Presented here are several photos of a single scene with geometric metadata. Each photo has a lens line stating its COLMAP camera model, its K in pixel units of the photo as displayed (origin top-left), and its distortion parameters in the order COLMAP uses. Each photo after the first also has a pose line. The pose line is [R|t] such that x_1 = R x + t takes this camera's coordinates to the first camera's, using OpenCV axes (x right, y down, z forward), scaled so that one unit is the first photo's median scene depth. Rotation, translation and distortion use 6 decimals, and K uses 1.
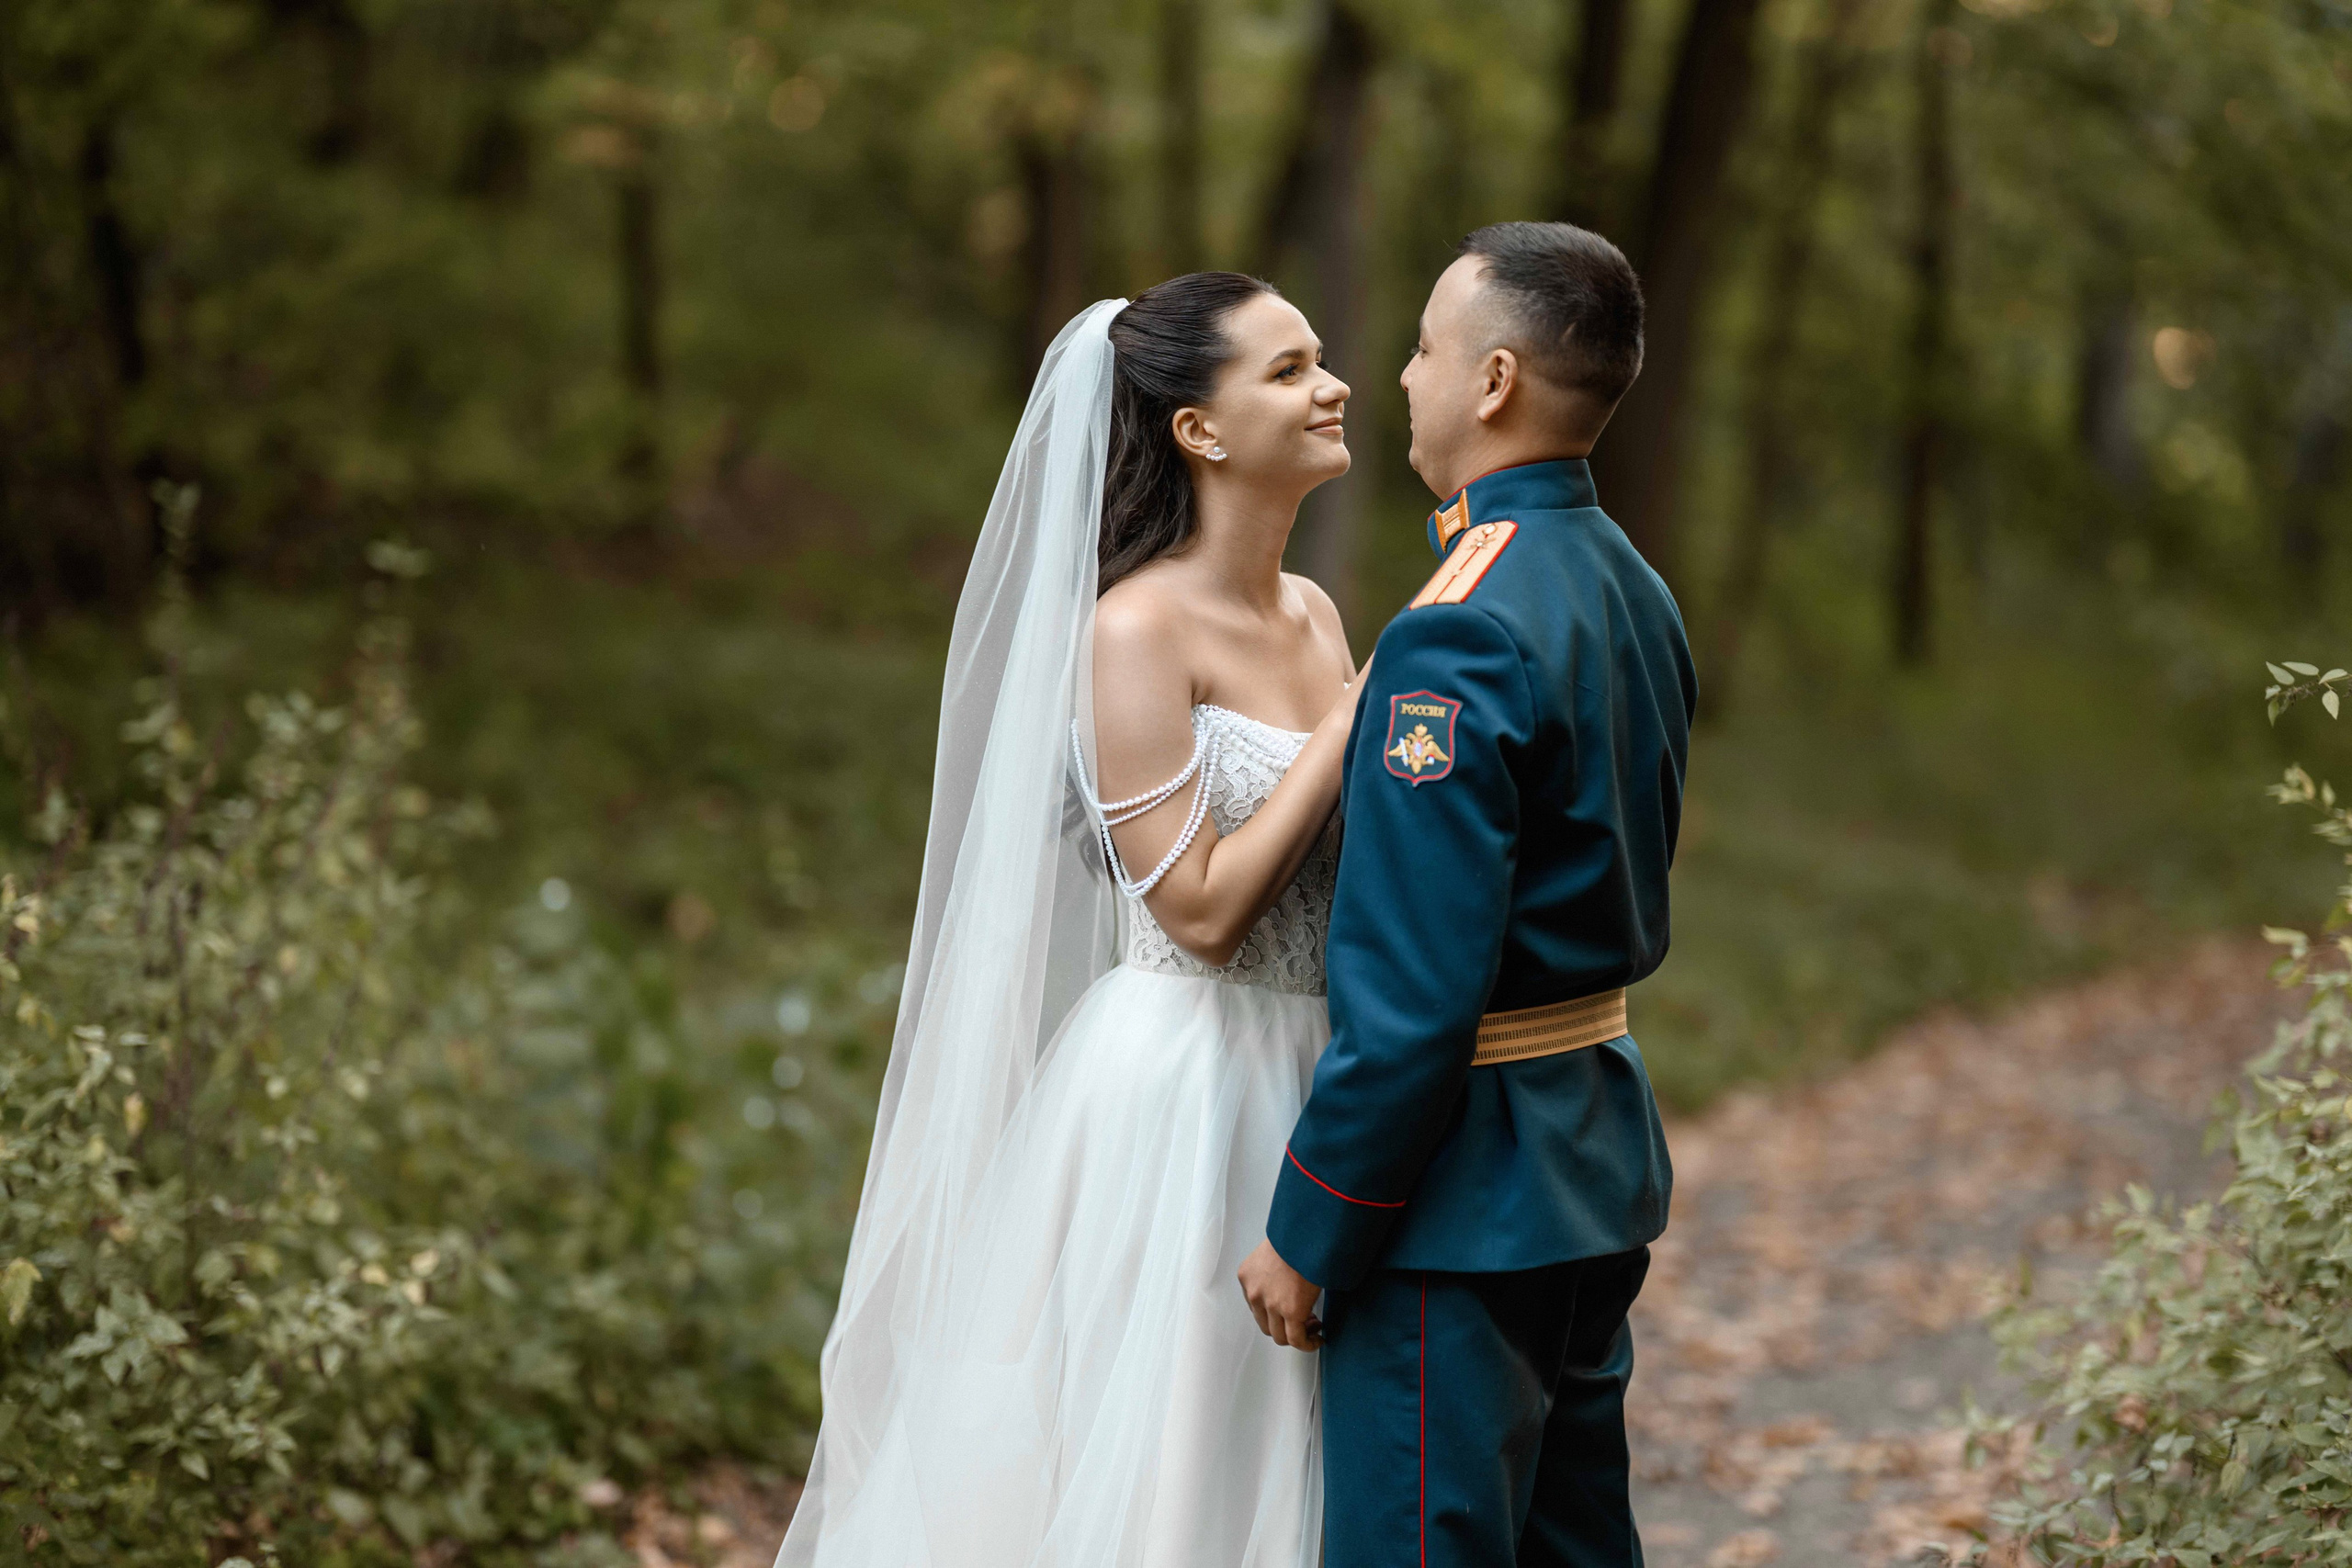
lens RADIAL K [[5777.0, 0, 1176.0], [0, 5777.0, 784.0], [0, 0, 1]] dist [0.420043, -4.365806]
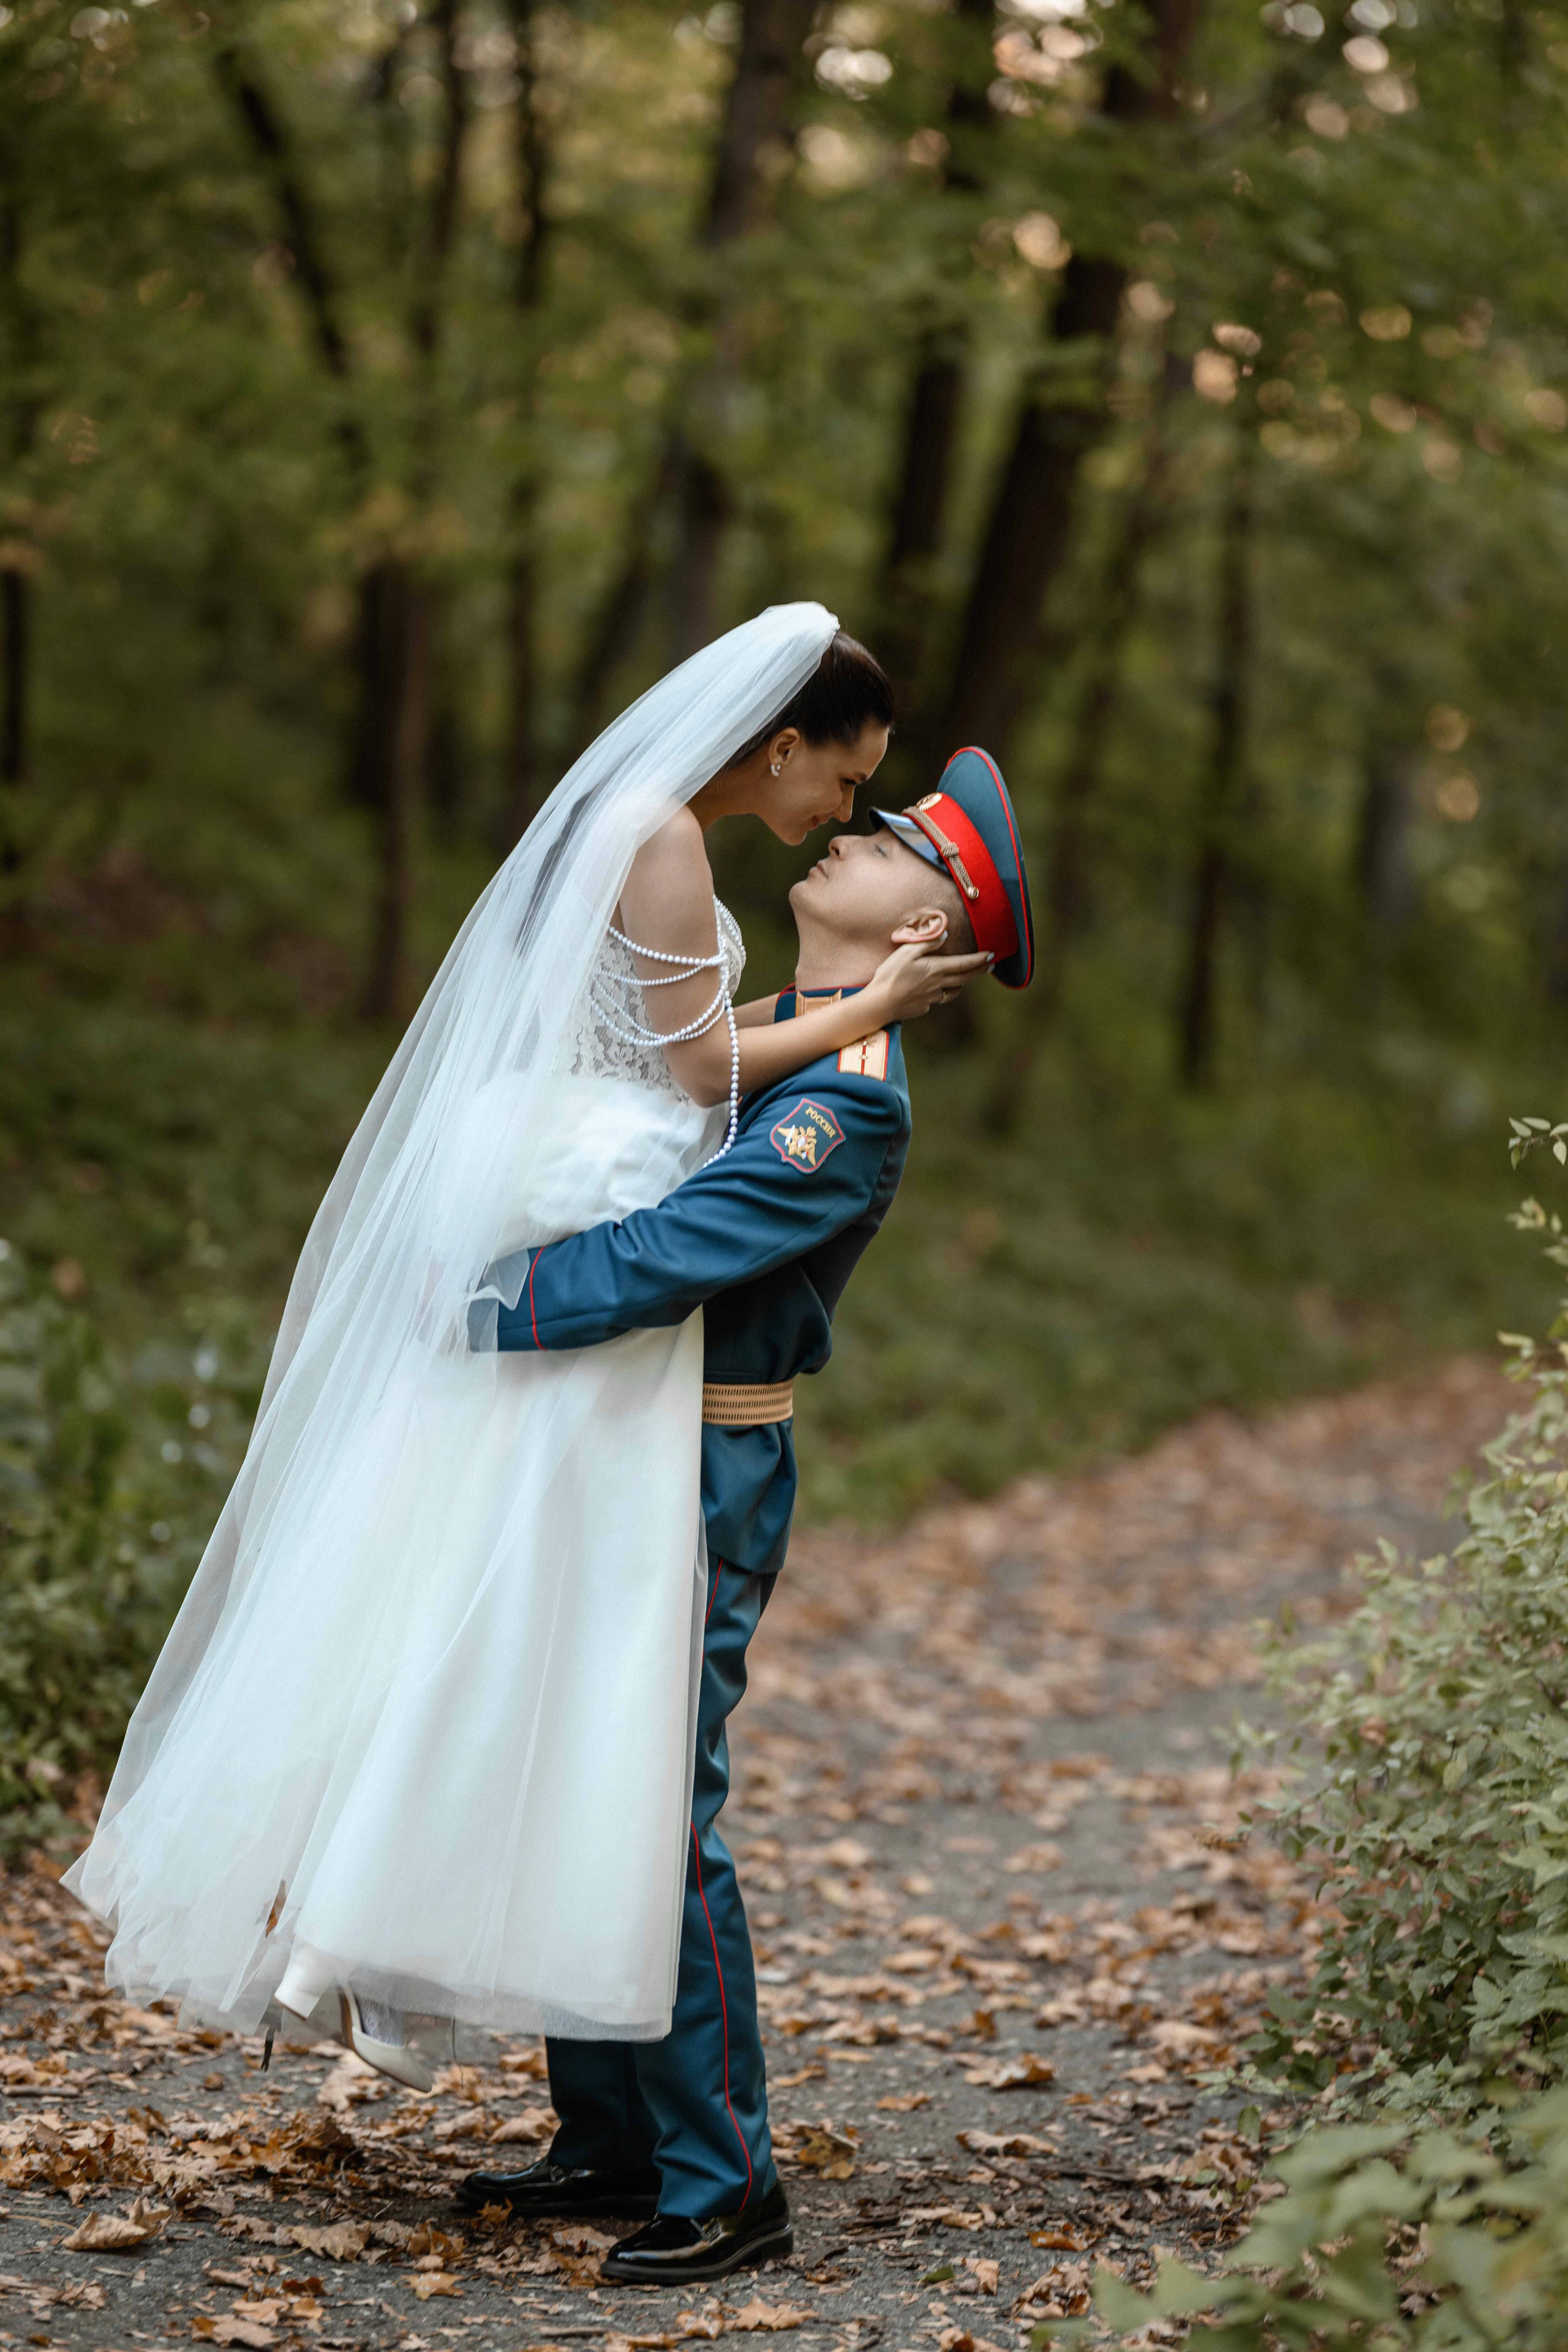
lens RADIAL K [[5777.6, 0, 784.0], [0, 5777.6, 1176.0], [0, 0, 1]] dist [0.420043, -4.365806]
pose [[0.997510, 0.041005, 0.057373, -0.020955], [-0.040999, 0.999158, -0.001285, 0.000084], [-0.057377, -0.001070, 0.998352, -0.128841]]
